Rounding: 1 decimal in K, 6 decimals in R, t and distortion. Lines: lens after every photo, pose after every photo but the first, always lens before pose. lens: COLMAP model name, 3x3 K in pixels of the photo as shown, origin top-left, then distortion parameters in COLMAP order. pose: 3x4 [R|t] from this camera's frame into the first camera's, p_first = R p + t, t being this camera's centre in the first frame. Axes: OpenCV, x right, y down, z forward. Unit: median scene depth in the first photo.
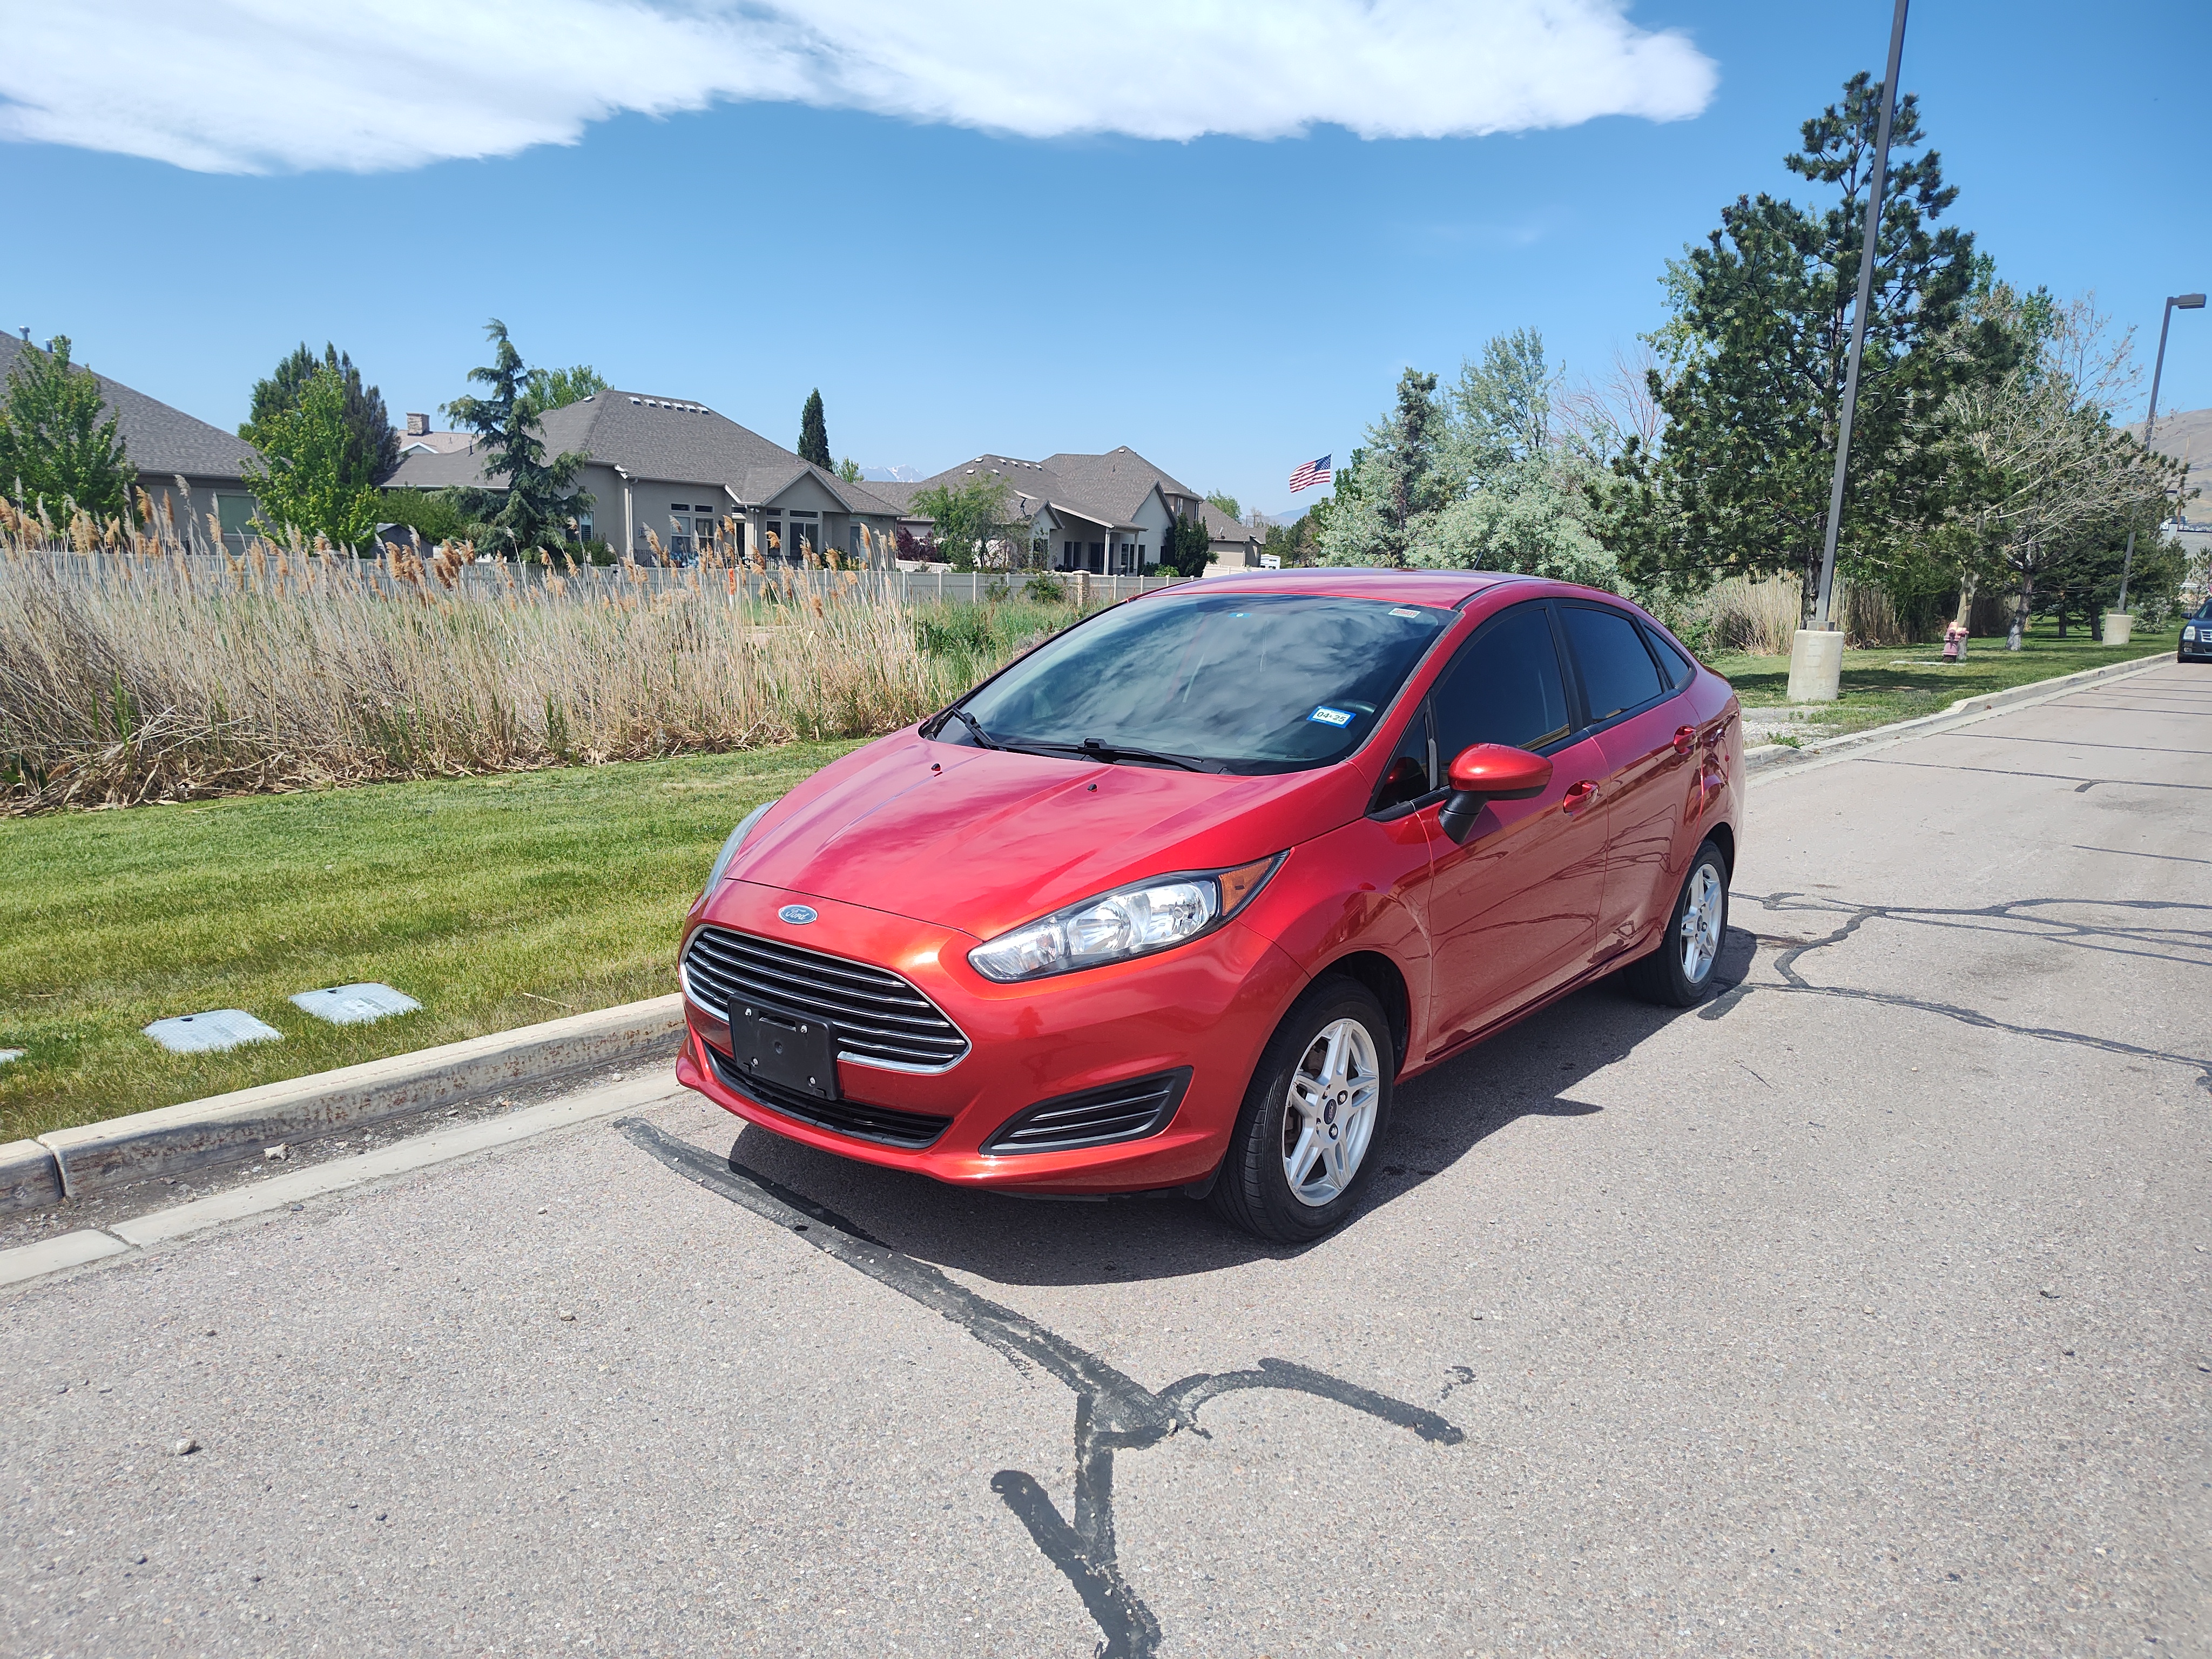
lens RADIAL K [[1485.4, 0, 1102.1], [0, 1485.4, 827.6], [0, 0, 1]] dist [0.082407, -0.120980]
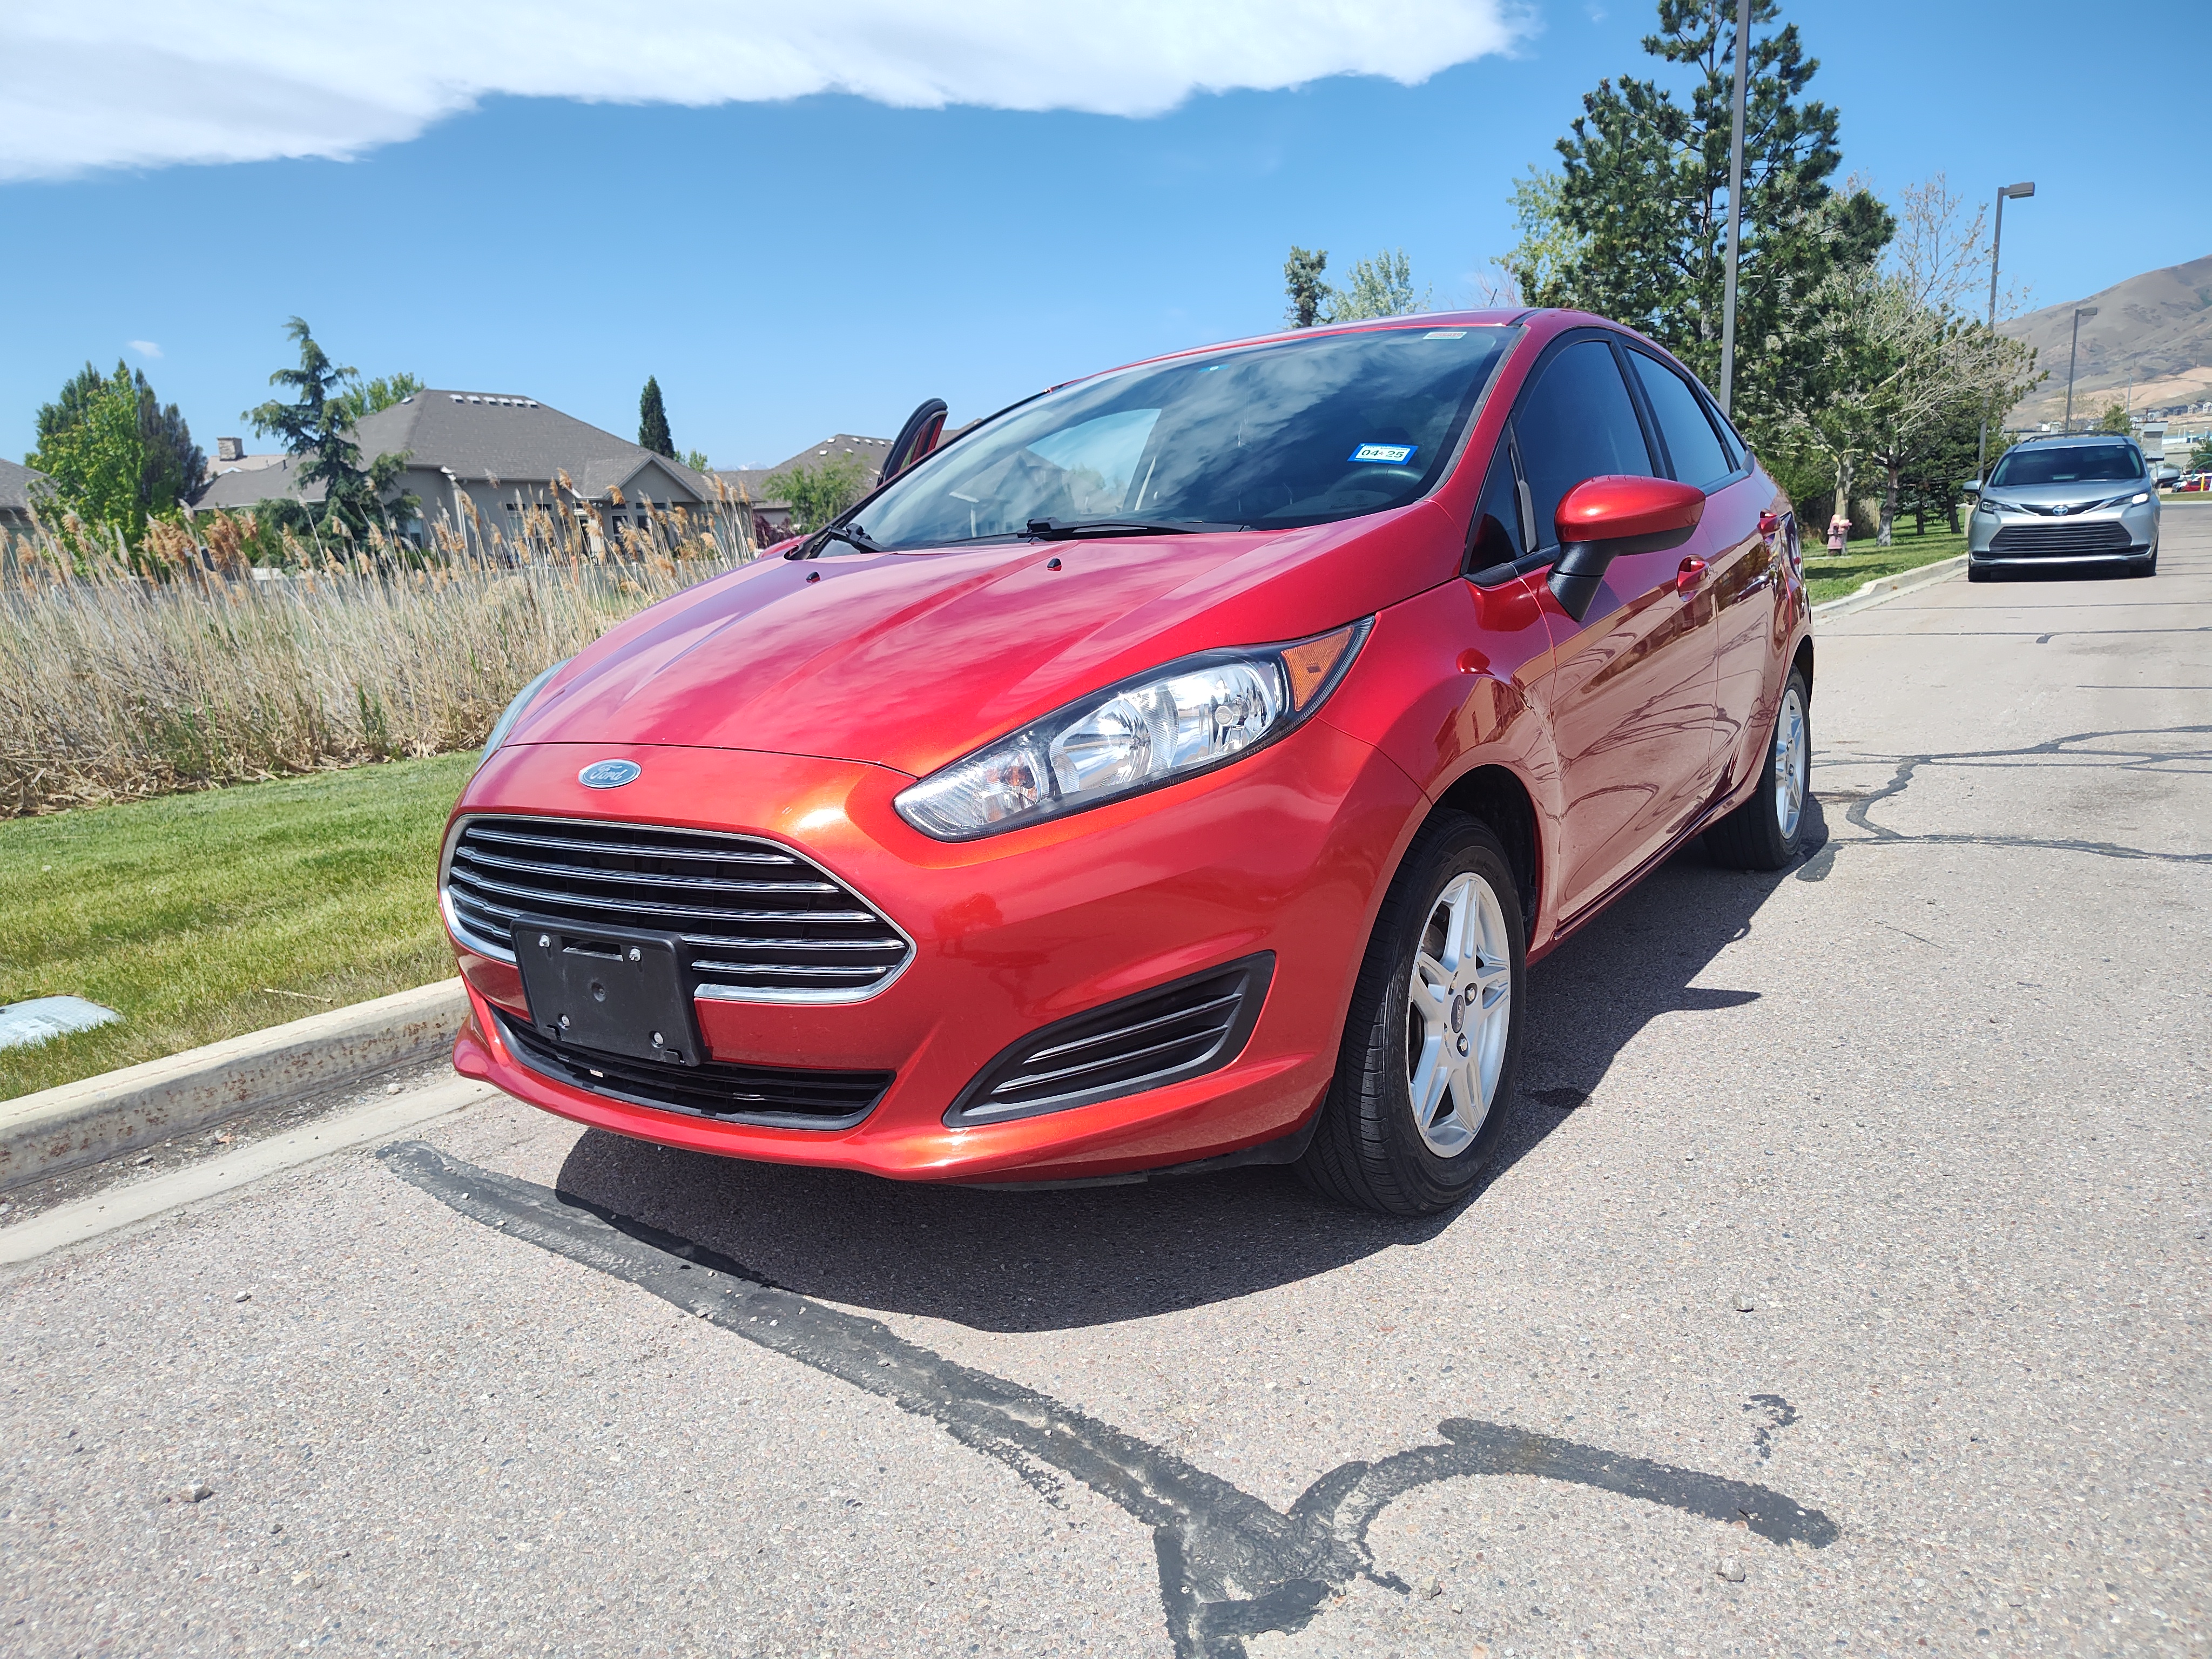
lens RADIAL K [[1485.4, 0, 1102.1], [0, 1485.4, 827.6], [0, 0, 1]] dist [0.082407, -0.120980]
pose [[0.993267, -0.089067, 0.074079, -0.028646], [0.088188, 0.995990, 0.015062, 0.054164], [-0.075123, -0.008428, 0.997139, 0.230661]]
